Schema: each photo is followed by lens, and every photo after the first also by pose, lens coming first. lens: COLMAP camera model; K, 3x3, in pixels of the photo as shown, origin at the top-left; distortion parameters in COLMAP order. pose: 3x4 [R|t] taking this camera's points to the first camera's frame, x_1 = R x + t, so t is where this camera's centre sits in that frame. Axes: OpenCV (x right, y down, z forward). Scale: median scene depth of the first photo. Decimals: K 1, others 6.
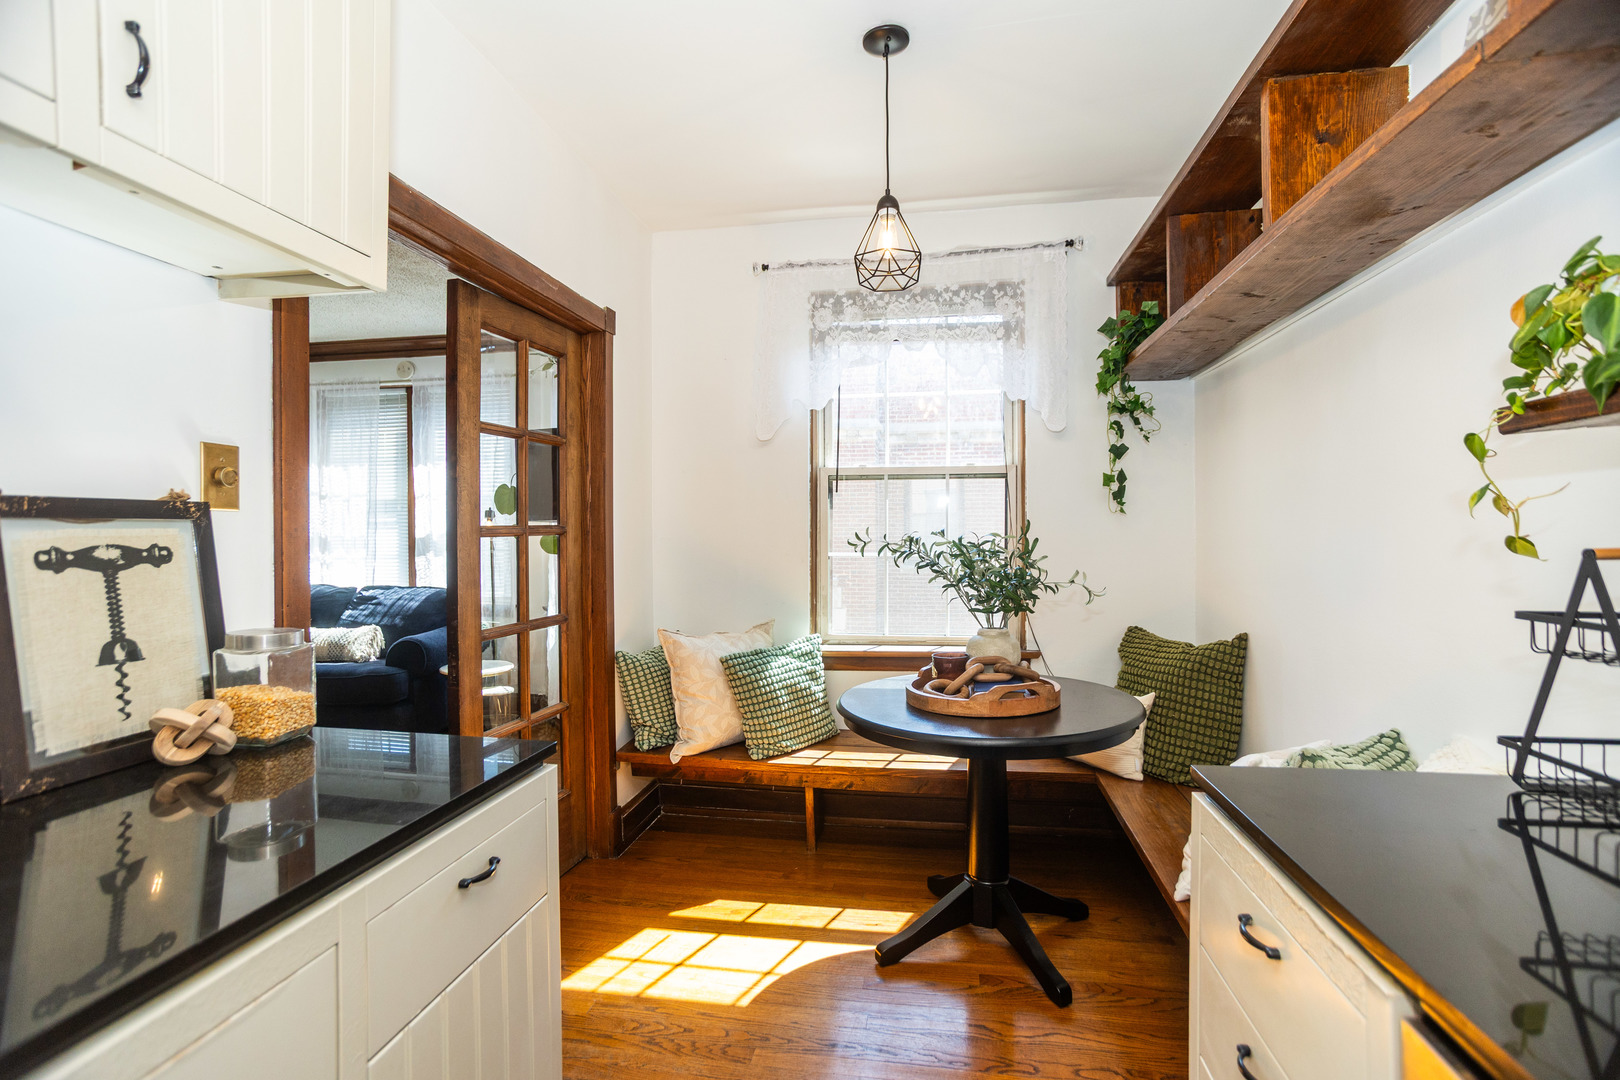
lens RADIAL K [[775.8, 0, 805.8], [0, 775.8, 535.8], [0, 0, 1]] dist [-0.074070, 0.046575]
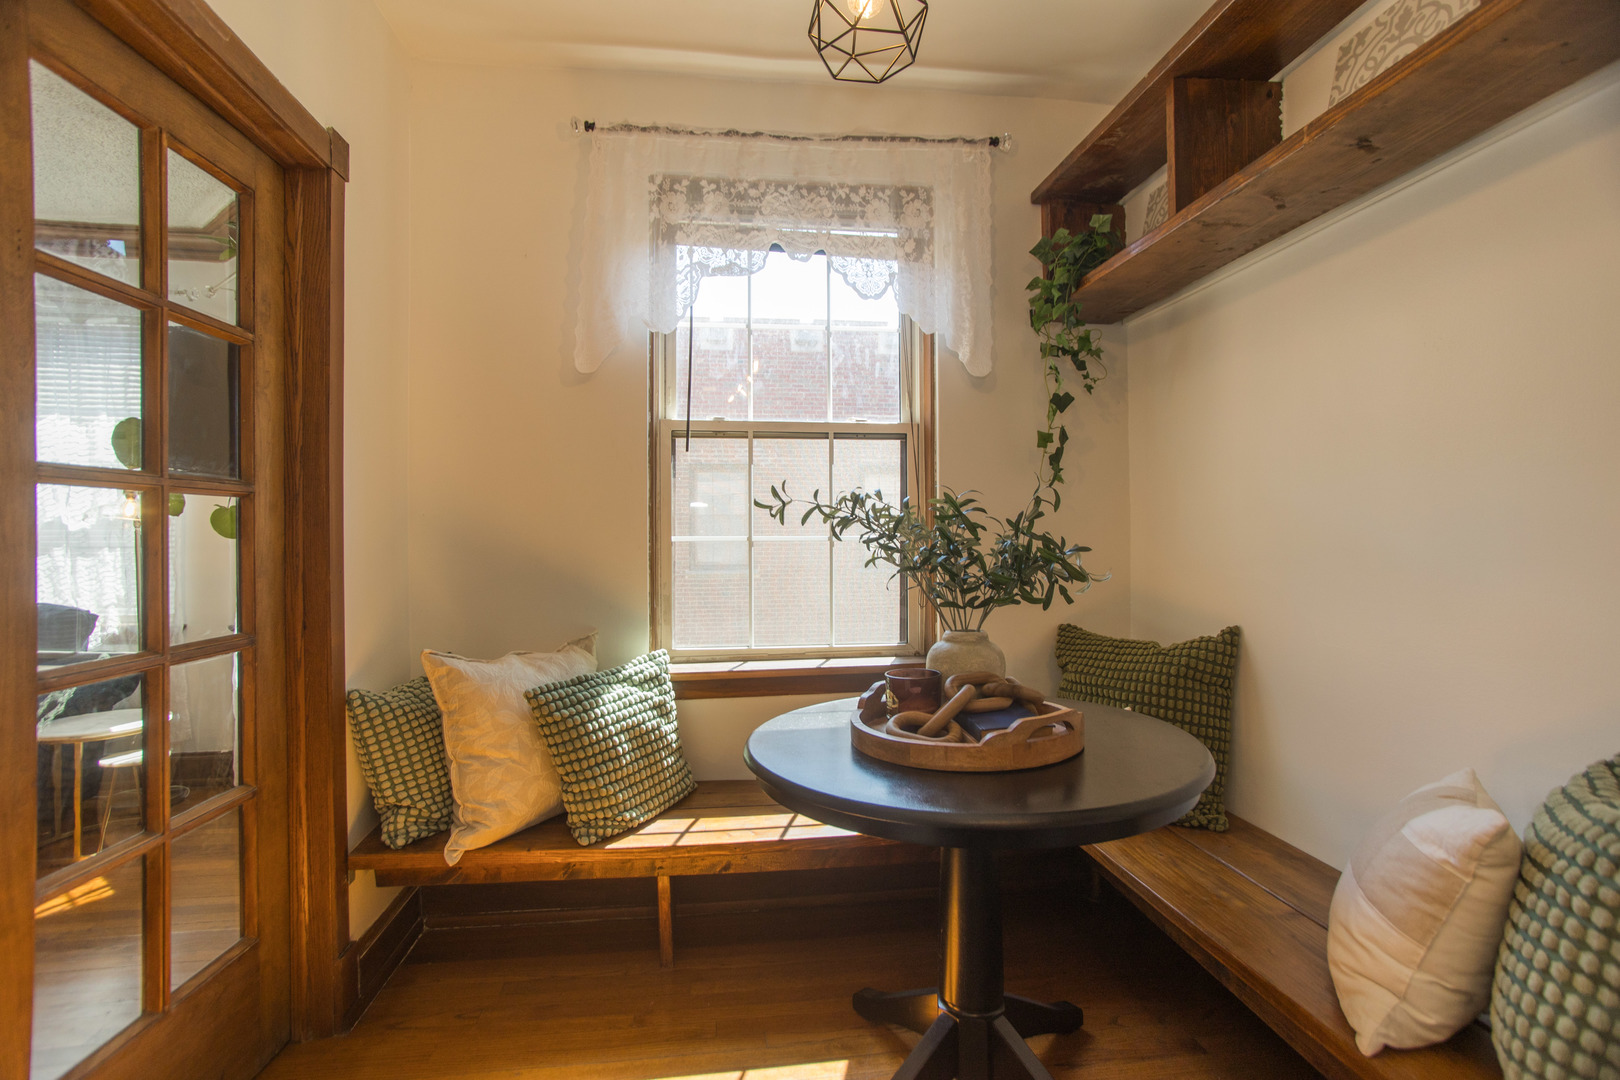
lens RADIAL K [[777.2, 0, 802.6], [0, 777.2, 537.6], [0, 0, 1]] dist [-0.076033, 0.051257]
pose [[0.954973, -0.000281, 0.296692, -0.079322], [0.003656, 0.999935, -0.010819, 0.035478], [-0.296670, 0.011417, 0.954912, 0.311911]]
